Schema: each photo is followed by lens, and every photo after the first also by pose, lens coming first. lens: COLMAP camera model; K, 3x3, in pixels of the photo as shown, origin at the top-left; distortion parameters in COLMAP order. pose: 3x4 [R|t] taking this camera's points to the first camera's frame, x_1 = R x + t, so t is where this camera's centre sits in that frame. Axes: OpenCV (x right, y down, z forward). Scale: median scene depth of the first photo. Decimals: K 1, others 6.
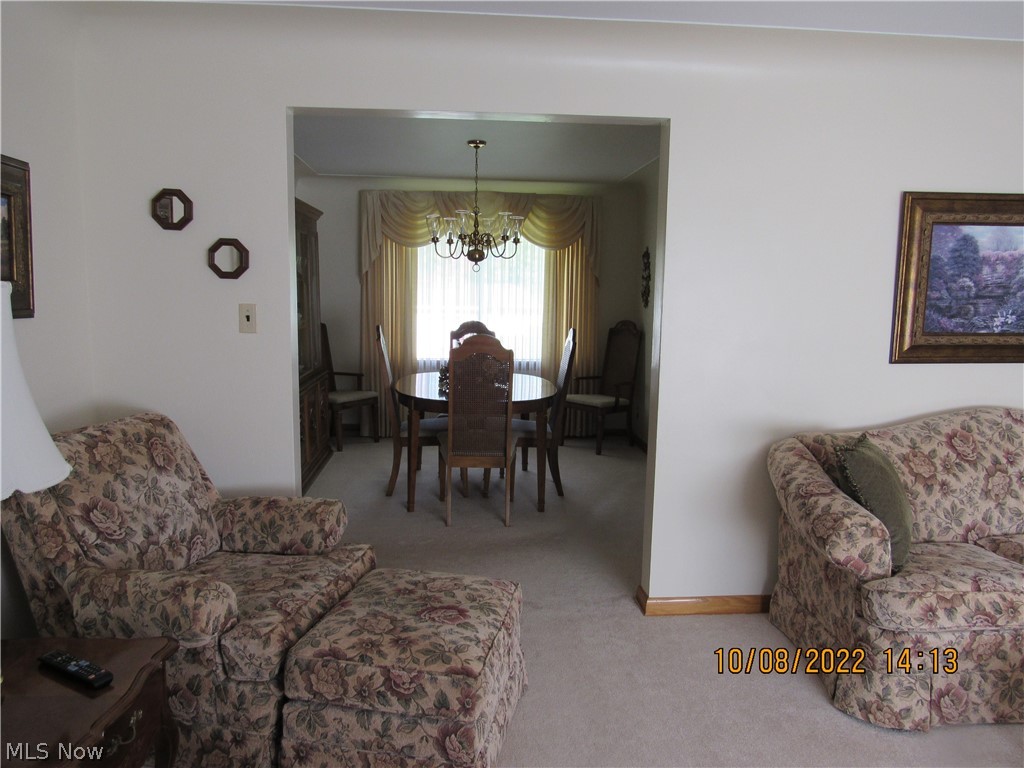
lens RADIAL K [[736.5, 0, 512.0], [0, 736.5, 384.0], [0, 0, 1]] dist [-0.013336, -0.001386]
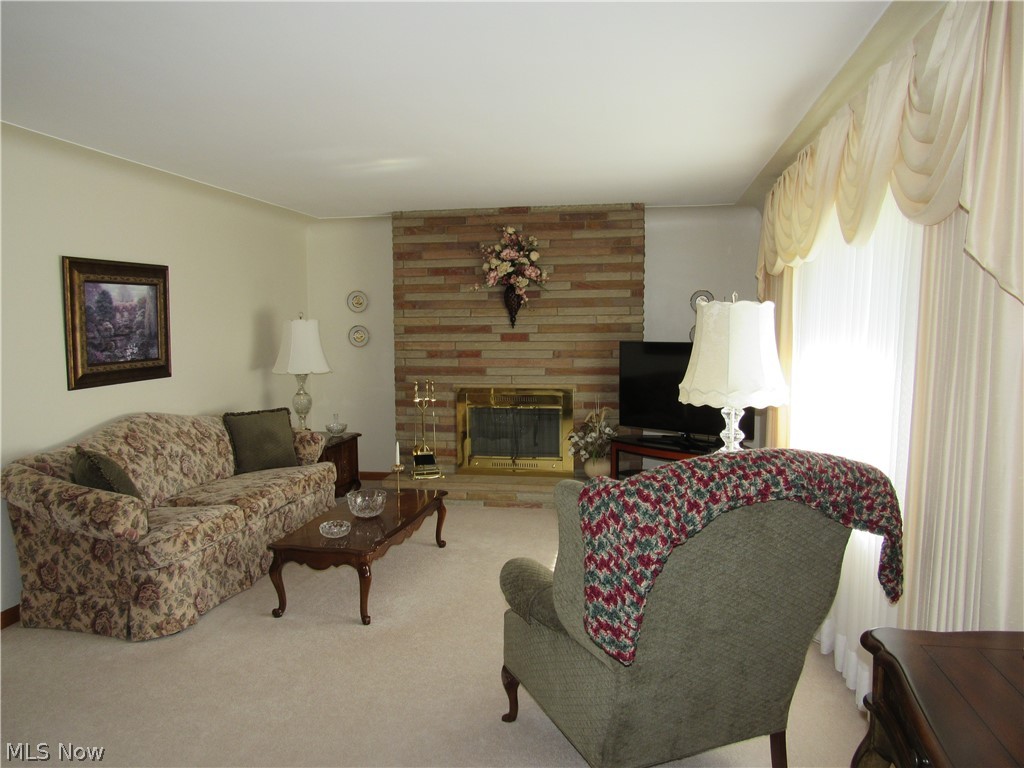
lens RADIAL K [[736.5, 0, 512.0], [0, 736.5, 384.0], [0, 0, 1]] dist [-0.013336, -0.001386]
pose [[0.264105, -0.099852, 0.959311, -0.635507], [0.140689, 0.987976, 0.064104, -0.016591], [-0.954178, 0.118034, 0.274978, -0.093659]]
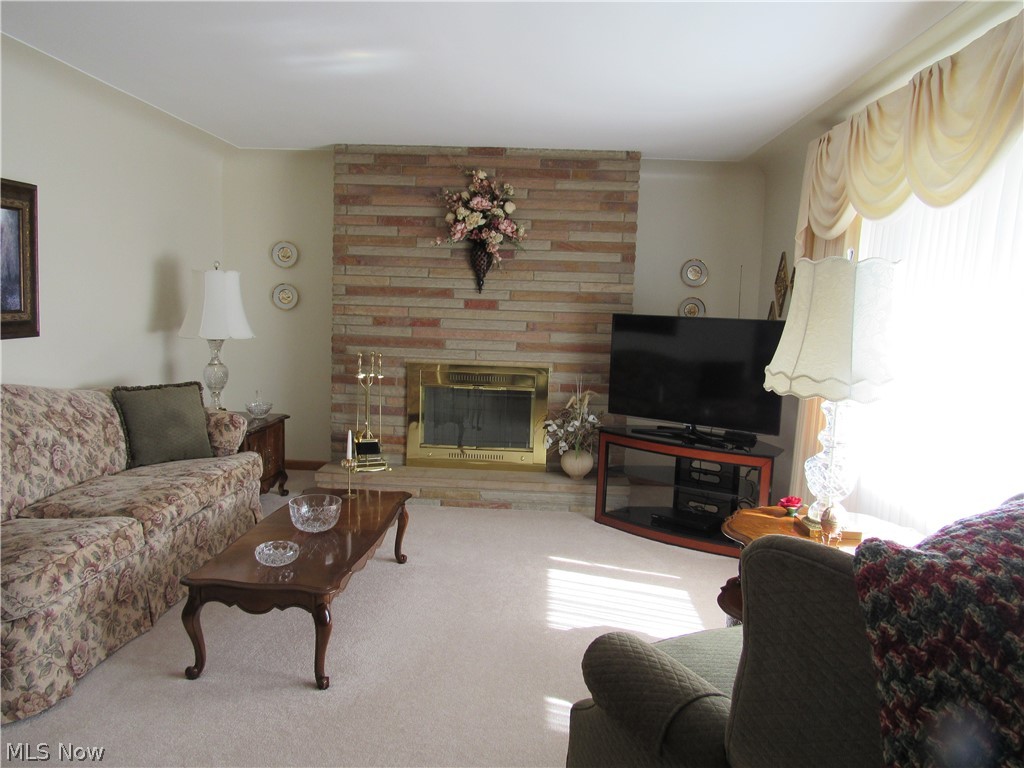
lens RADIAL K [[736.5, 0, 512.0], [0, 736.5, 384.0], [0, 0, 1]] dist [-0.013336, -0.001386]
pose [[0.137987, -0.124467, 0.982582, -0.296806], [0.100191, 0.988737, 0.111177, -0.012203], [-0.985353, 0.083105, 0.148903, 0.183372]]
